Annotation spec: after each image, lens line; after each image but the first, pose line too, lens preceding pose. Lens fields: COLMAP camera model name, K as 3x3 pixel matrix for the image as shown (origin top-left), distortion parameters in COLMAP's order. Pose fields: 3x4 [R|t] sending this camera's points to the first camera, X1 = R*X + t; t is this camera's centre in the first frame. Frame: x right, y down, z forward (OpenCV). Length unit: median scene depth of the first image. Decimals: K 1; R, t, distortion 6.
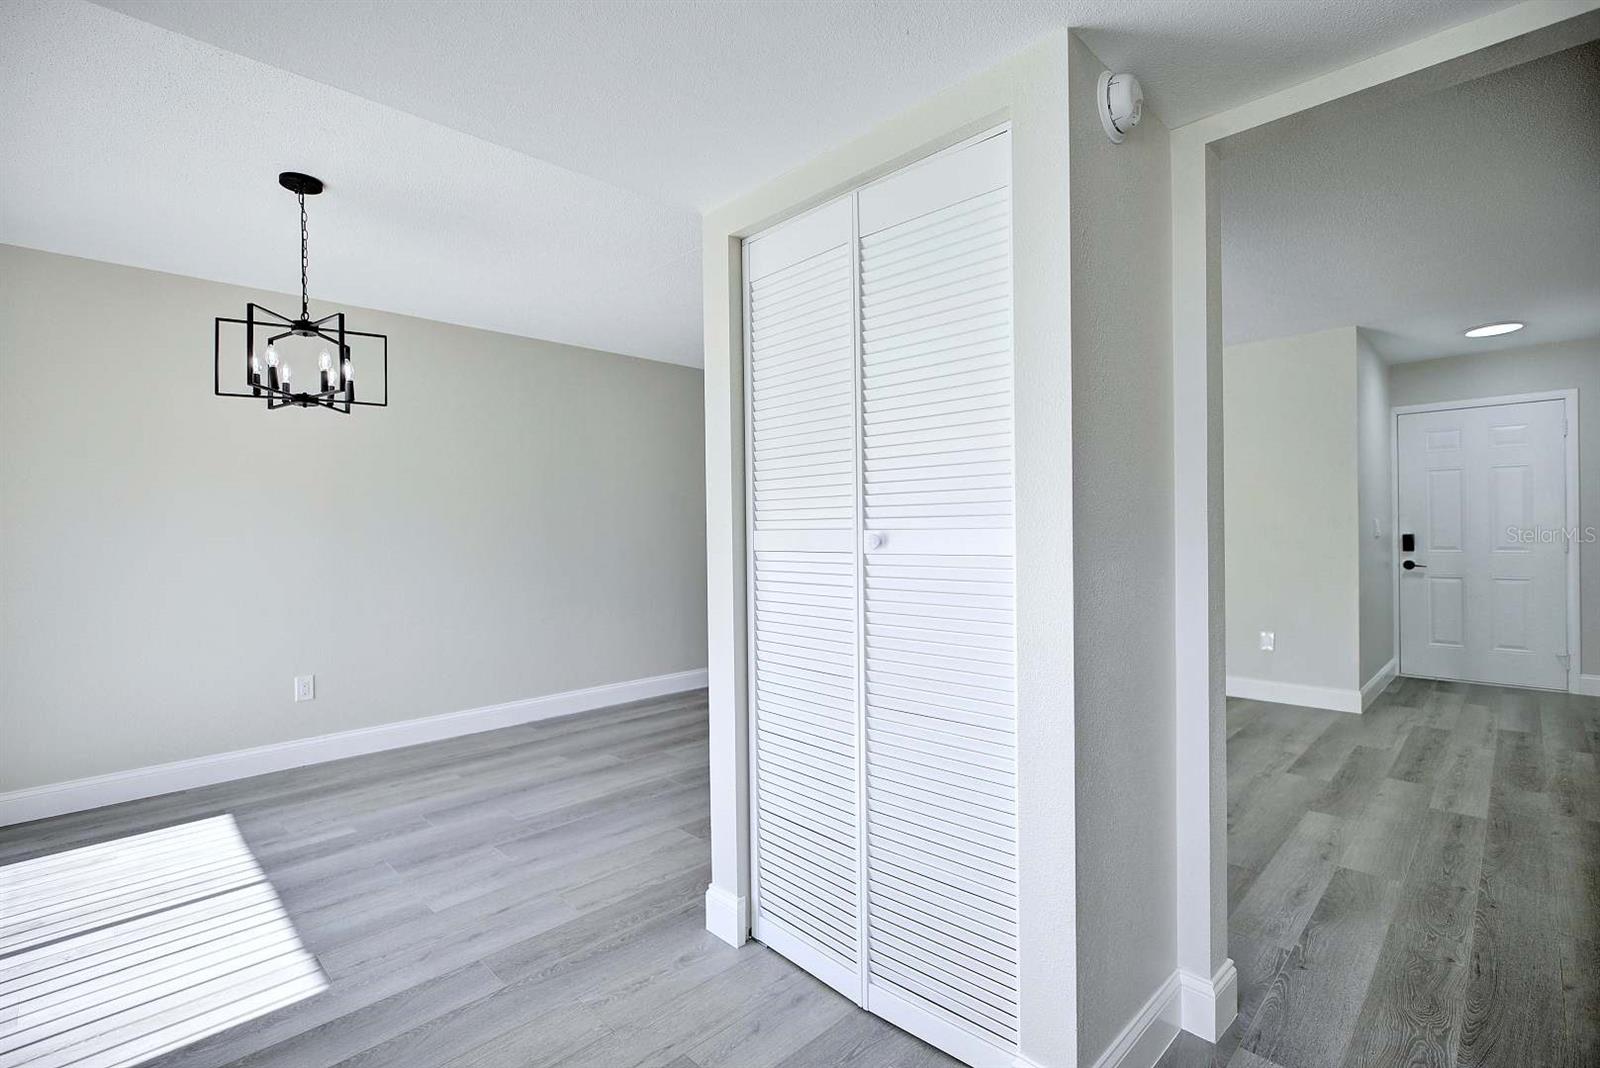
lens RADIAL K [[756.0, 0, 804.2], [0, 756.0, 531.1], [0, 0, 1]] dist [0.000605, -0.000383]
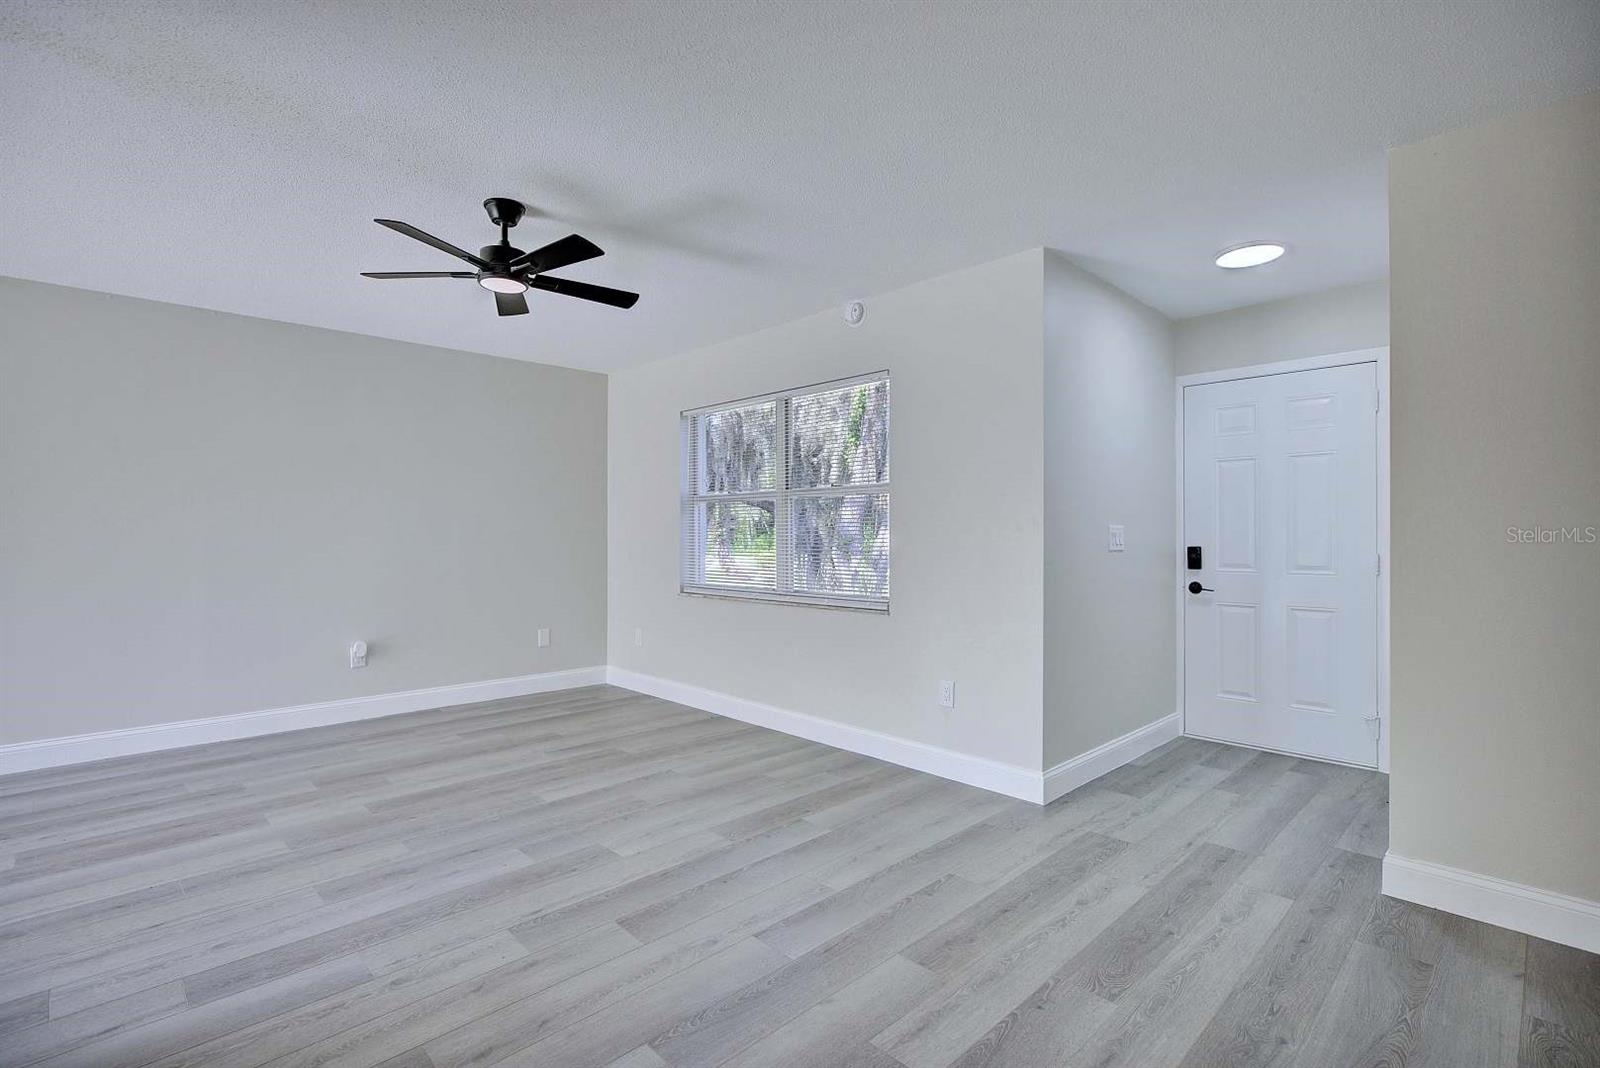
lens RADIAL K [[756.0, 0, 798.5], [0, 756.0, 537.6], [0, 0, 1]] dist [0.000605, -0.000383]
pose [[0.999484, 0.008164, -0.031075, 0.501889], [-0.008104, 0.999965, 0.002030, -0.003568], [0.031090, -0.001777, 0.999515, 0.281700]]
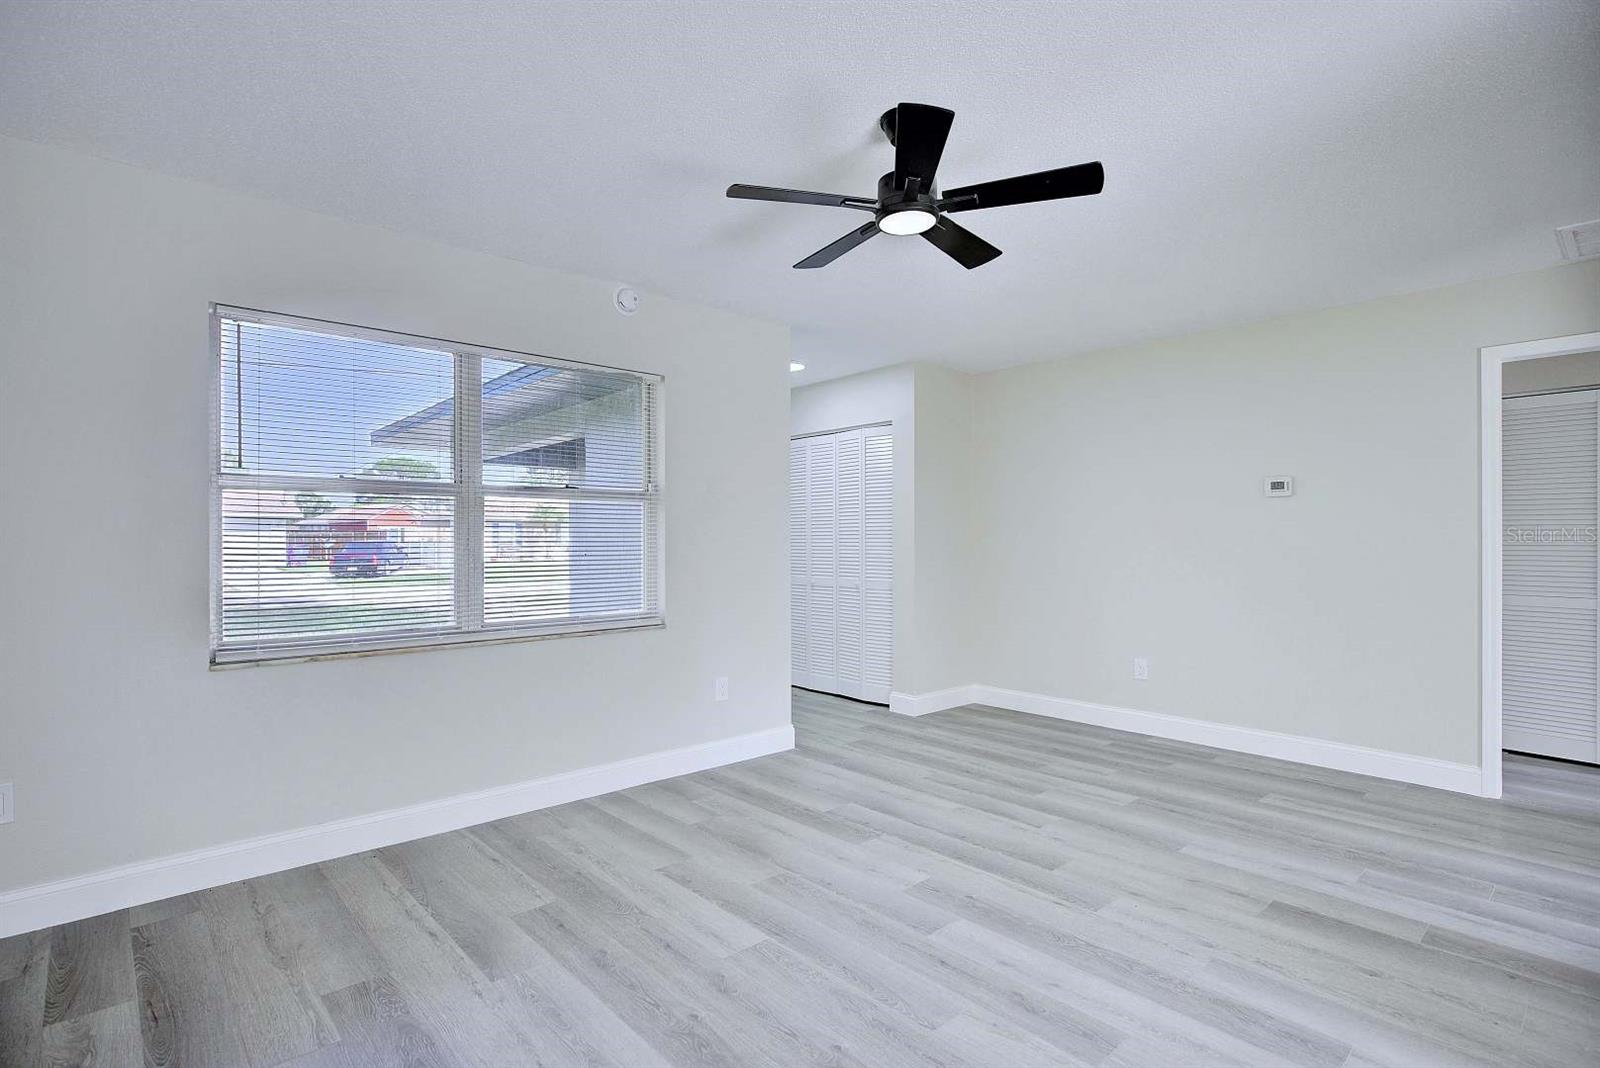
lens RADIAL K [[769.7, 0, 789.0], [0, 769.7, 536.7], [0, 0, 1]] dist [-0.008603, -0.000471]
pose [[0.072917, 0.014490, 0.997233, -0.190749], [0.006114, 0.999869, -0.014975, -0.002120], [-0.997319, 0.007189, 0.072819, 0.884071]]
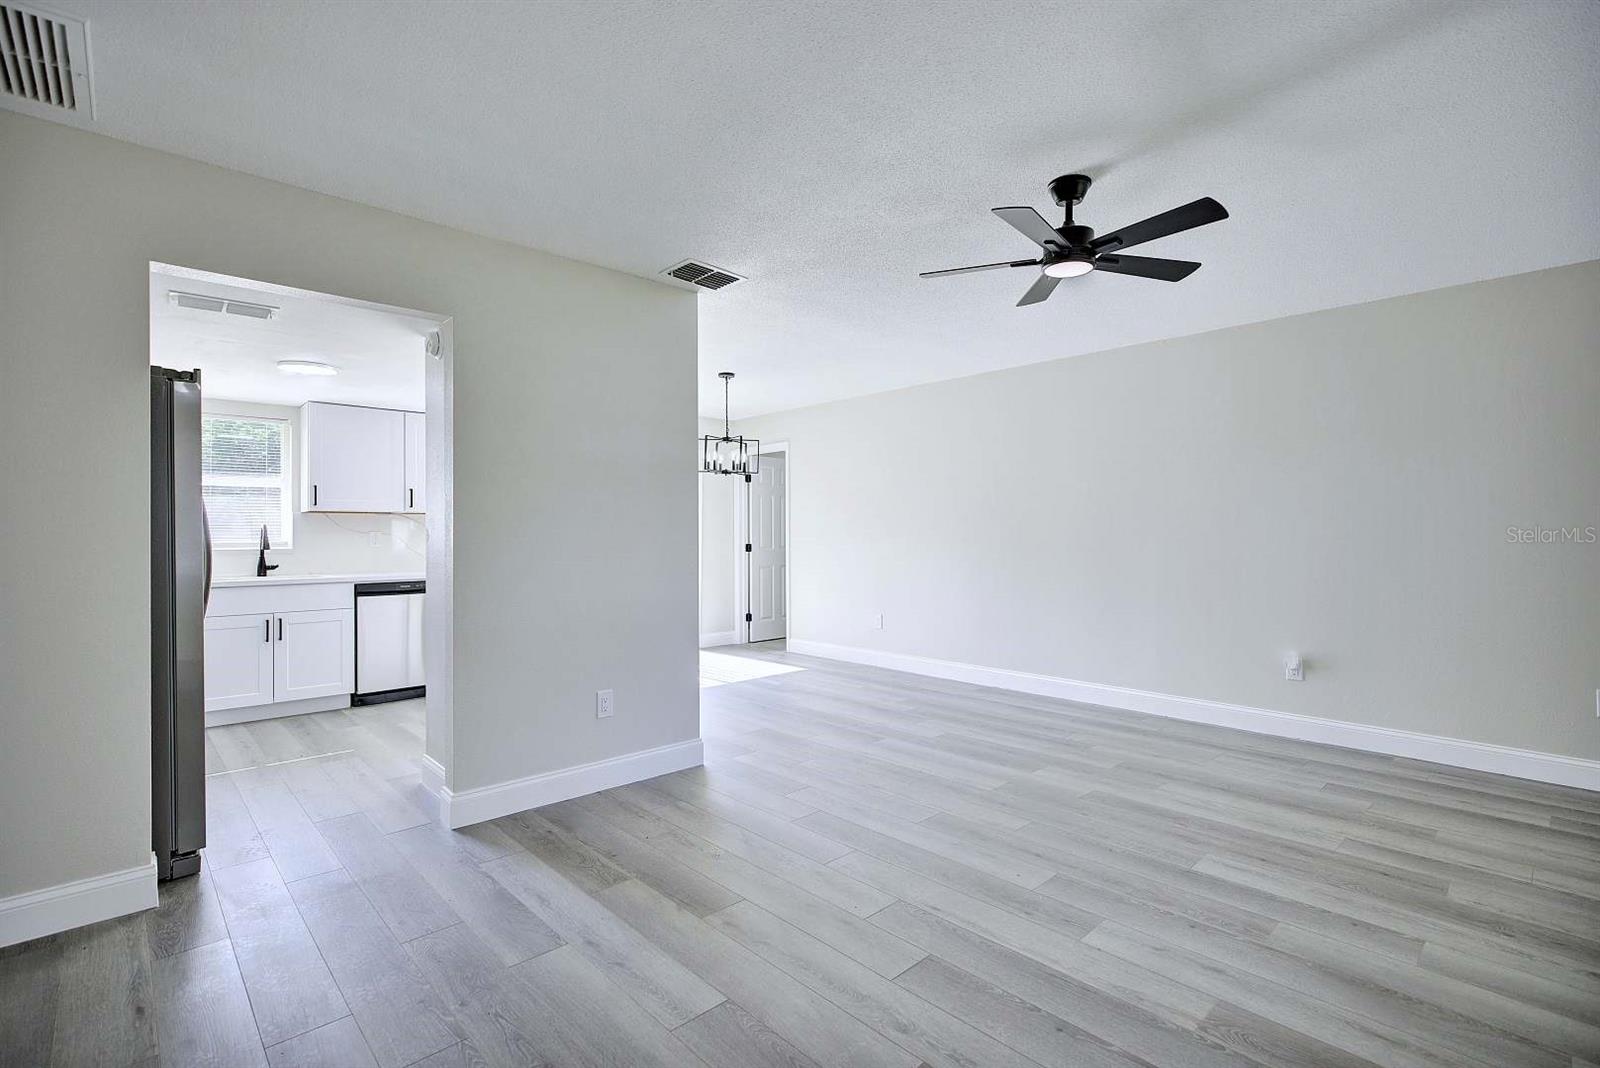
lens RADIAL K [[756.0, 0, 797.7], [0, 756.0, 522.5], [0, 0, 1]] dist [0.000605, -0.000383]
pose [[-0.048924, -0.001900, -0.998801, 0.804763], [-0.005091, 0.999986, -0.001653, -0.009452], [0.998790, 0.005004, -0.048933, 0.682269]]
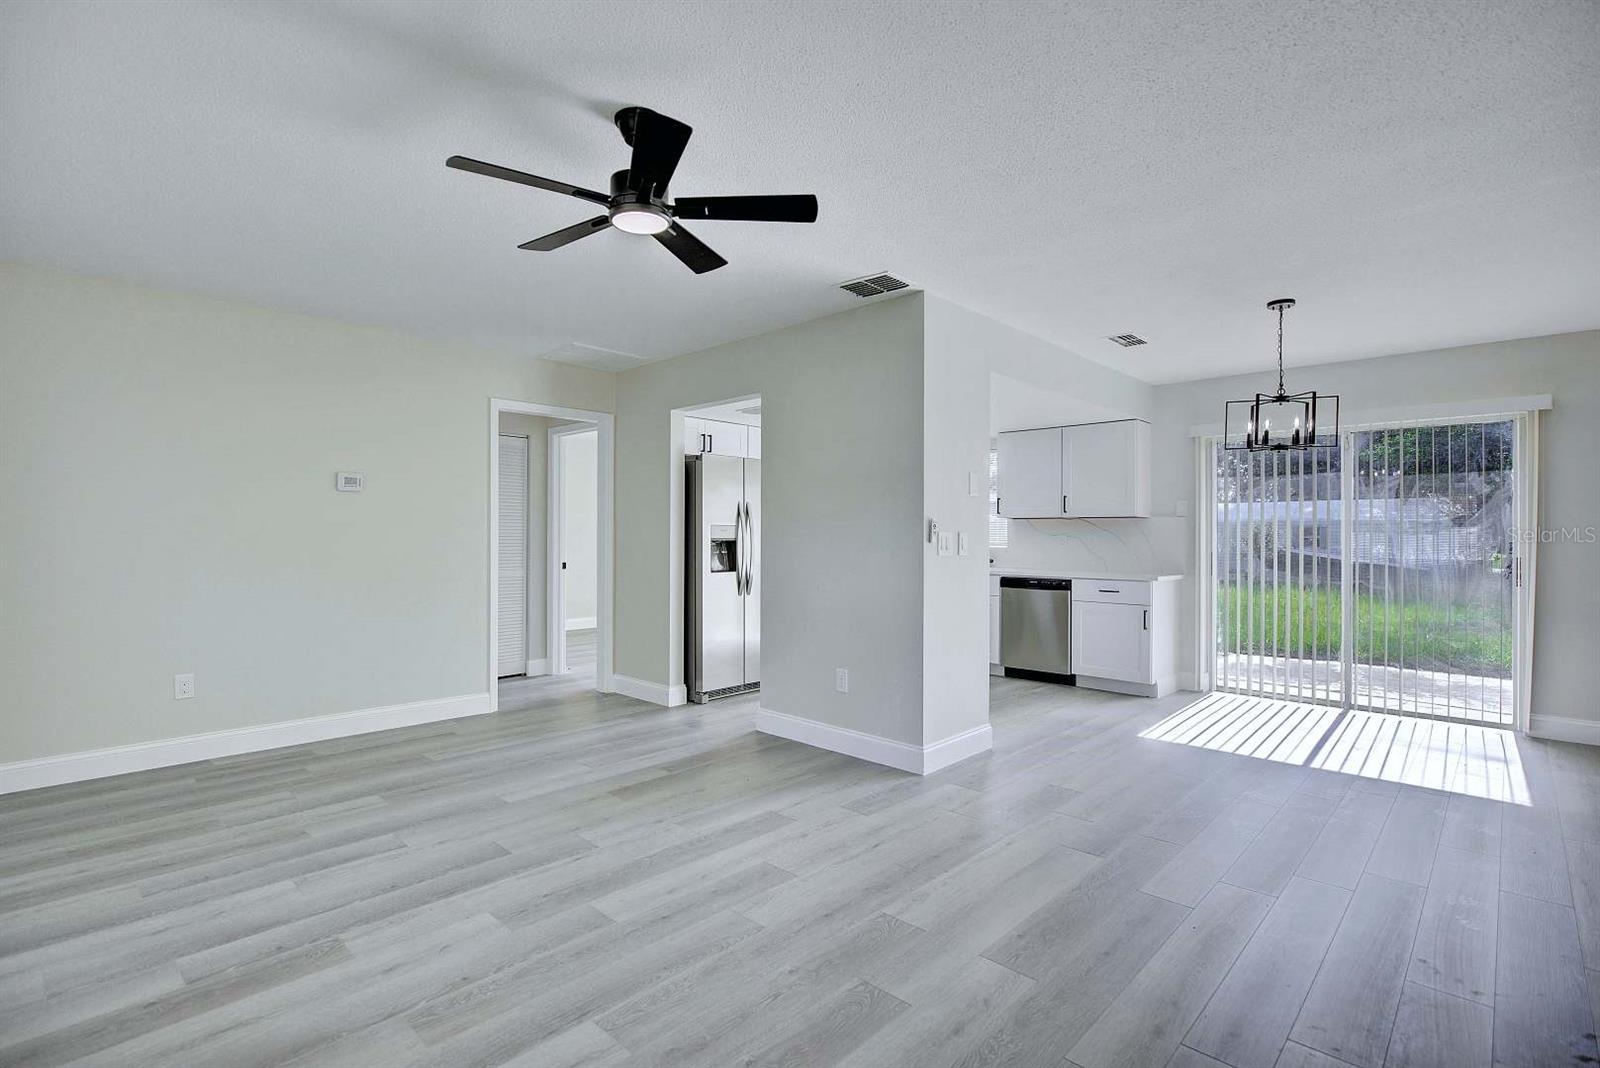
lens RADIAL K [[756.0, 0, 787.1], [0, 756.0, 538.9], [0, 0, 1]] dist [0.000605, -0.000383]
pose [[-0.999879, 0.005747, 0.014471, 0.163844], [0.005971, 0.999862, 0.015498, -0.009955], [-0.014379, 0.015582, -0.999775, 1.292863]]
